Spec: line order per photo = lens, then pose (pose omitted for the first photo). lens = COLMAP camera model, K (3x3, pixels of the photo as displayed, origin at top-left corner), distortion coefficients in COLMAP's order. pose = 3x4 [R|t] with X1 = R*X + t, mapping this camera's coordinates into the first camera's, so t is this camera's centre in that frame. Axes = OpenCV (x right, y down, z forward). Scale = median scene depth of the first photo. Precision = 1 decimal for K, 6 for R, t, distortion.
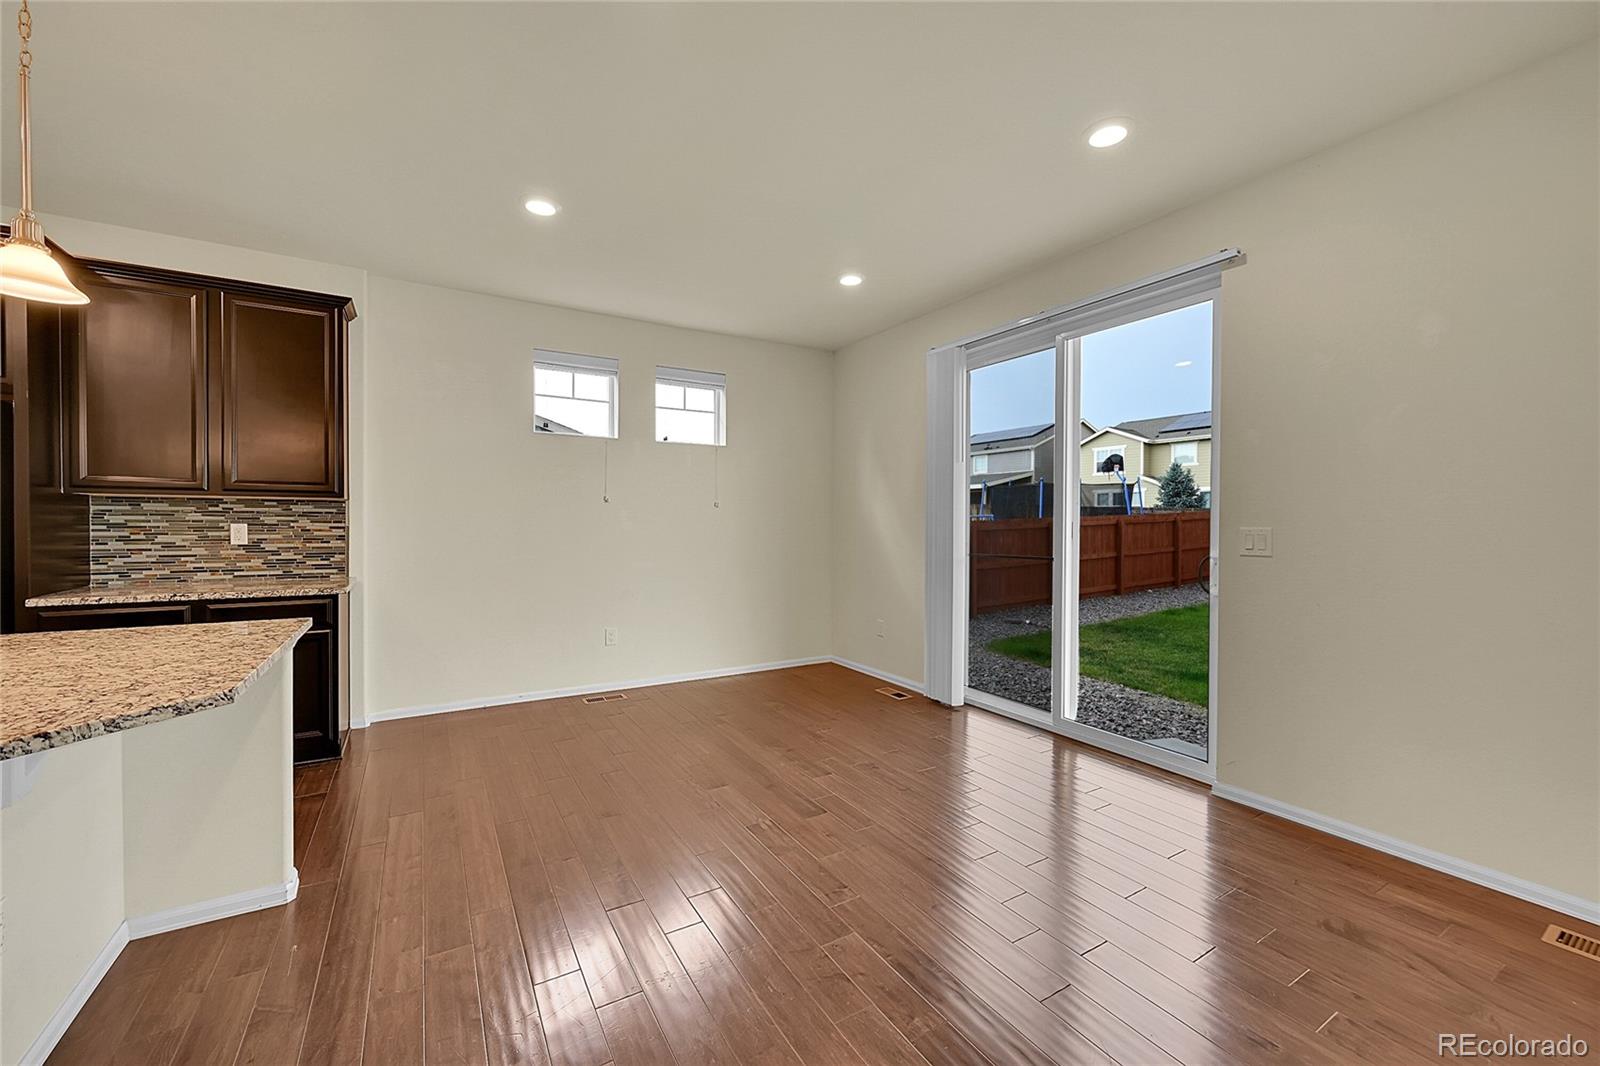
lens RADIAL K [[630.5, 0, 796.0], [0, 630.5, 525.9], [0, 0, 1]] dist [-0.000521, 0.000710]
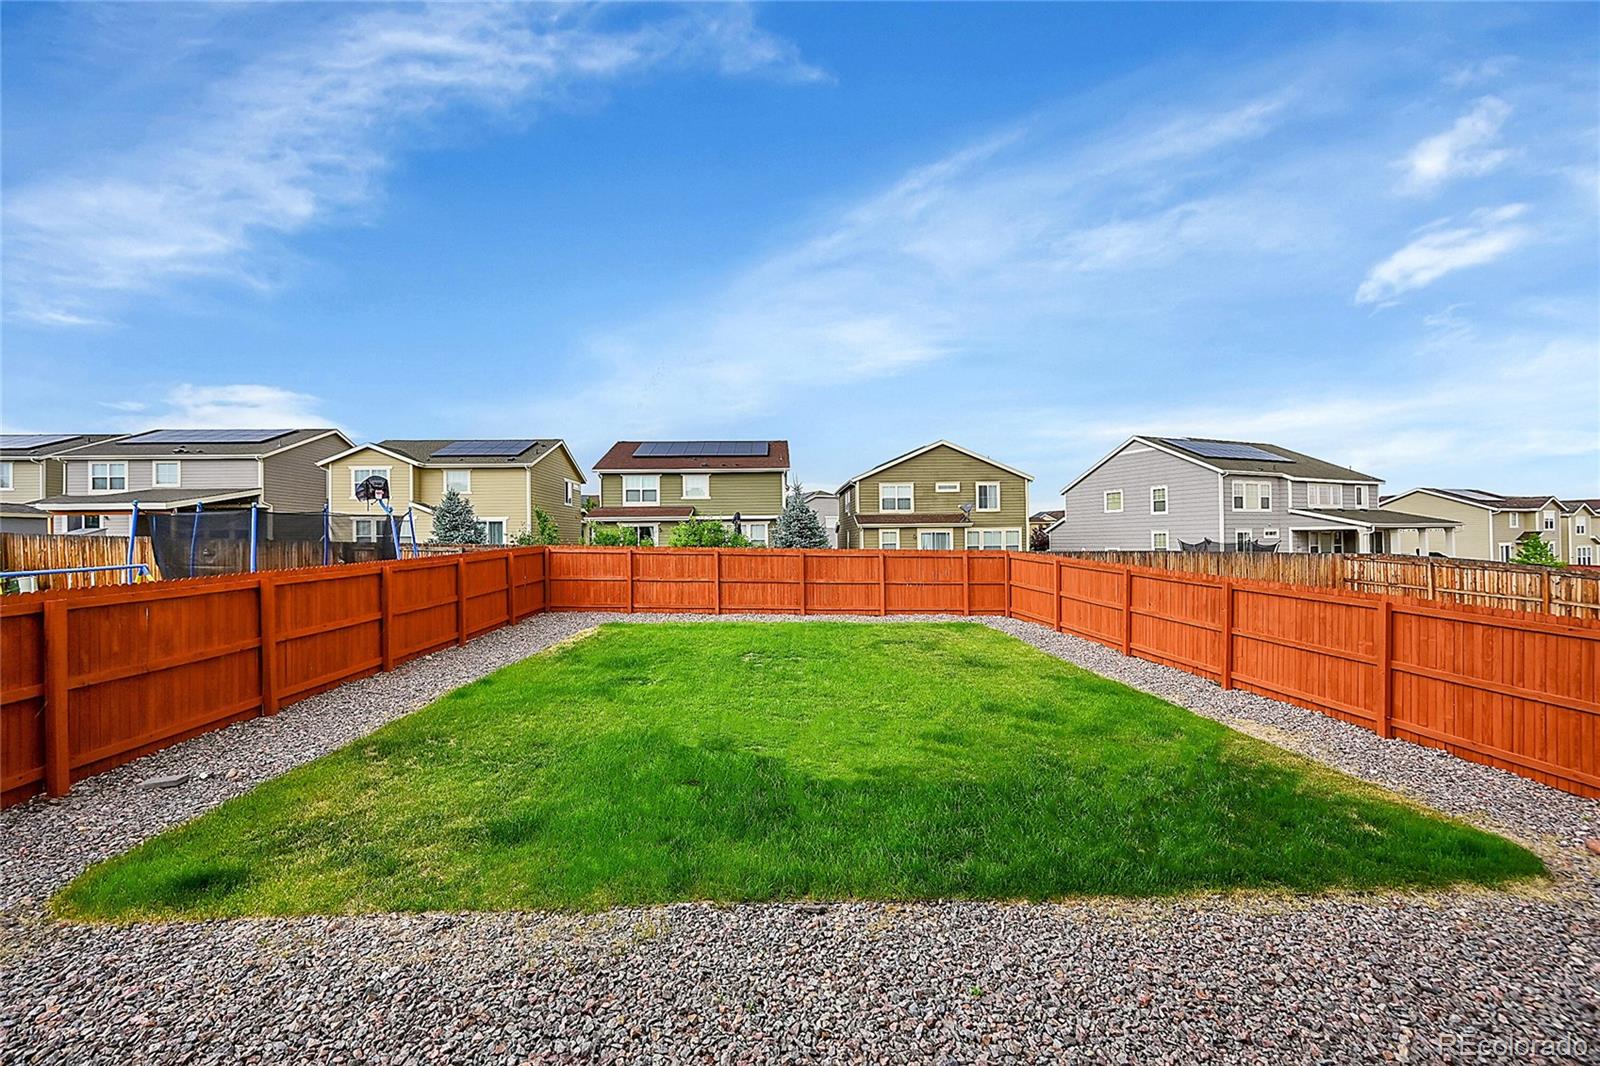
lens RADIAL K [[635.5, 0, 806.9], [0, 635.5, 542.6], [0, 0, 1]] dist [-0.002636, 0.000692]
pose [[0.489018, -0.007622, 0.872240, 0.336374], [0.020332, 0.999790, -0.002662, -0.074974], [-0.872036, 0.019036, 0.489071, 0.645459]]
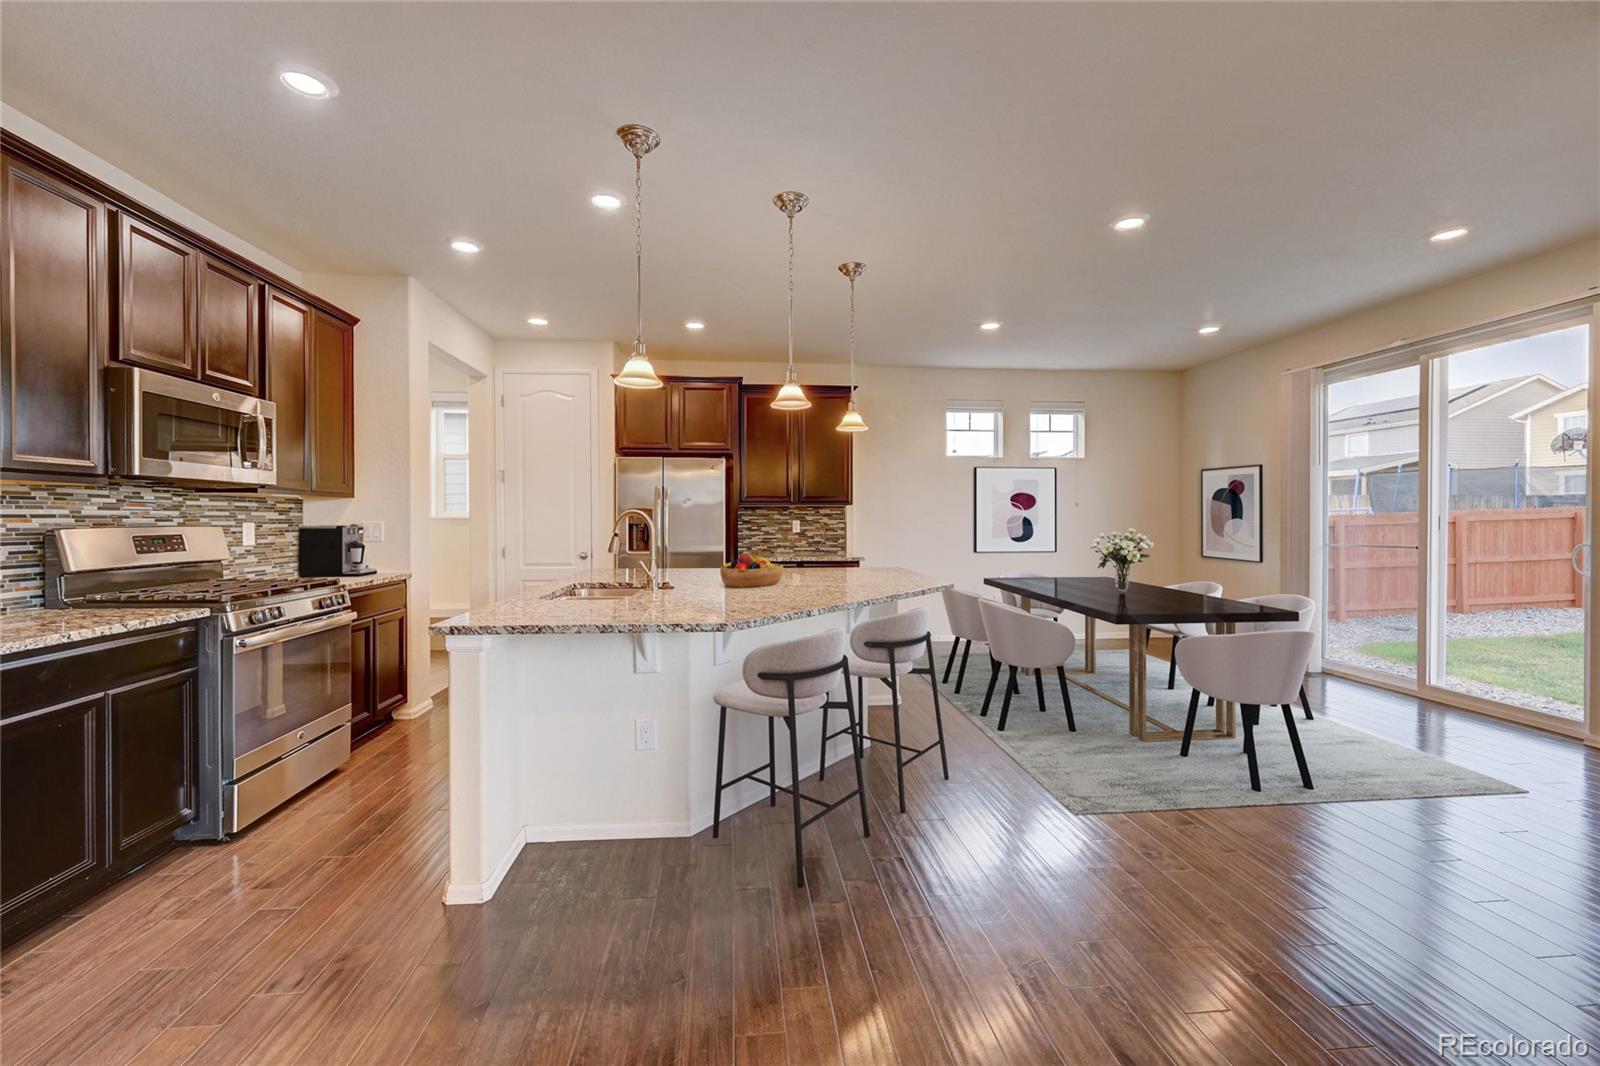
lens RADIAL K [[635.5, 0, 784.2], [0, 635.5, 525.3], [0, 0, 1]] dist [-0.002636, 0.000692]
pose [[0.899399, -0.001800, -0.437124, -0.098961], [0.003446, 0.999990, 0.002974, 0.003020], [0.437114, -0.004181, 0.899396, -0.422770]]
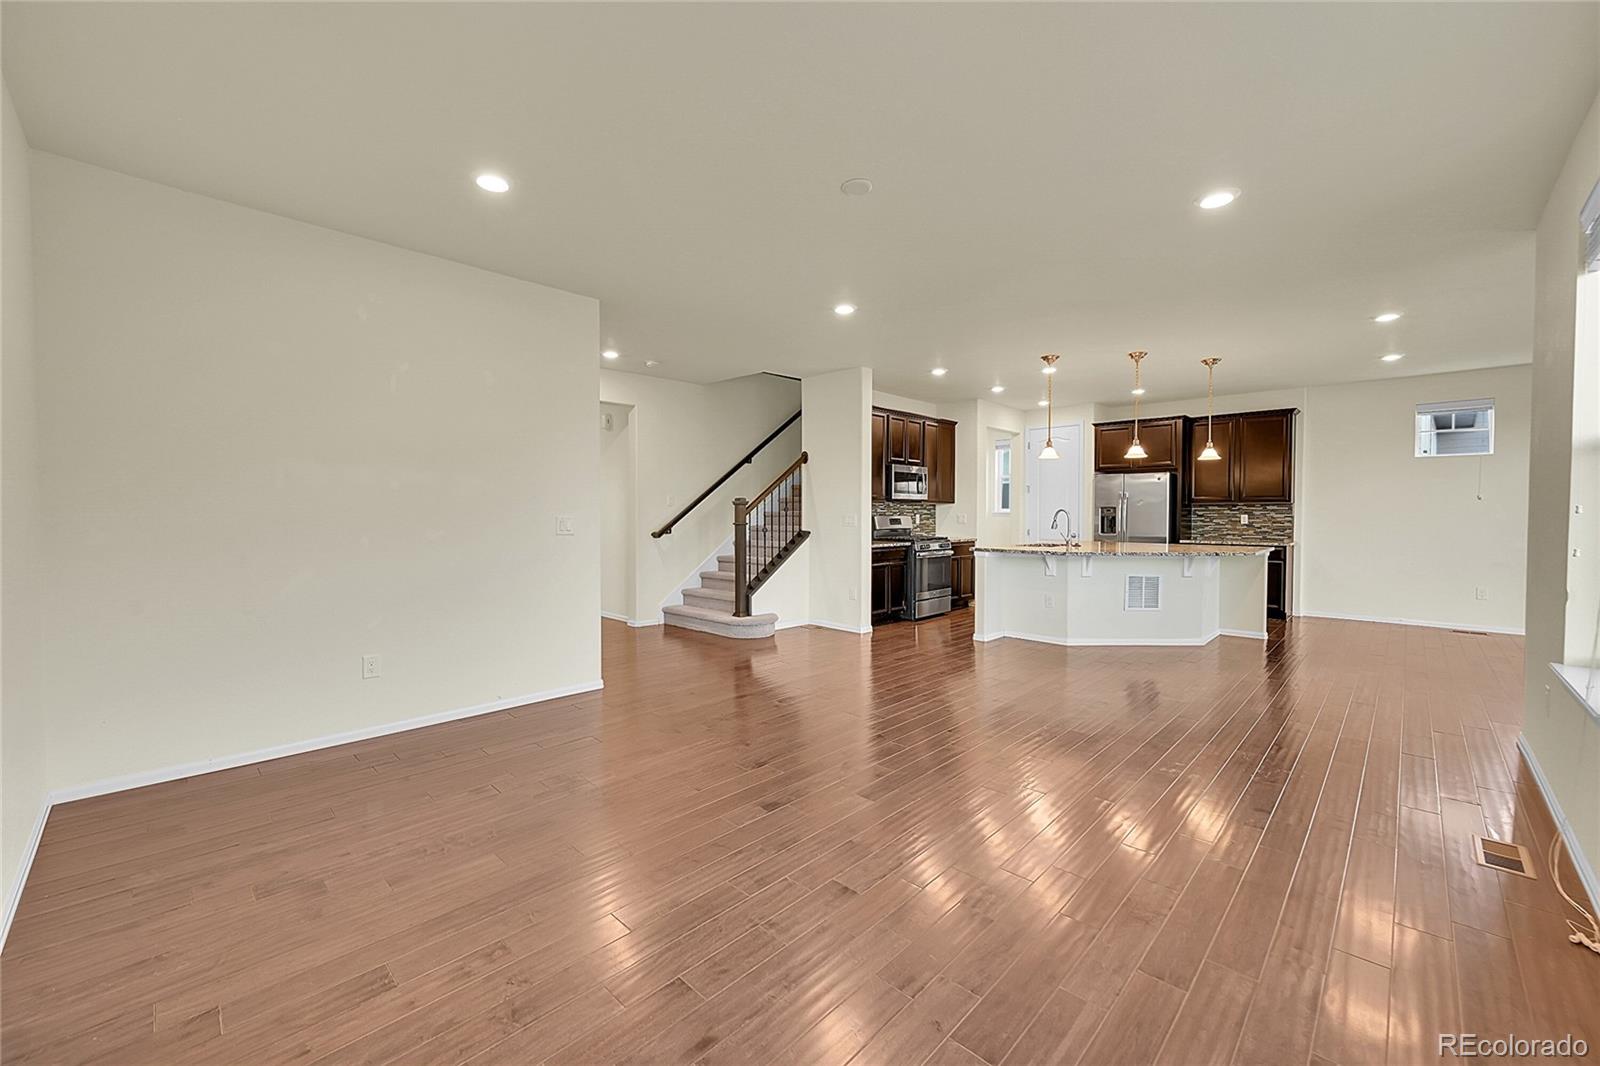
lens RADIAL K [[630.5, 0, 801.8], [0, 630.5, 525.5], [0, 0, 1]] dist [-0.000521, 0.000710]
pose [[0.264184, 0.013644, -0.964376, 0.627203], [-0.004460, 0.999907, 0.012925, 0.009394], [0.964462, 0.000887, 0.264220, -0.804466]]
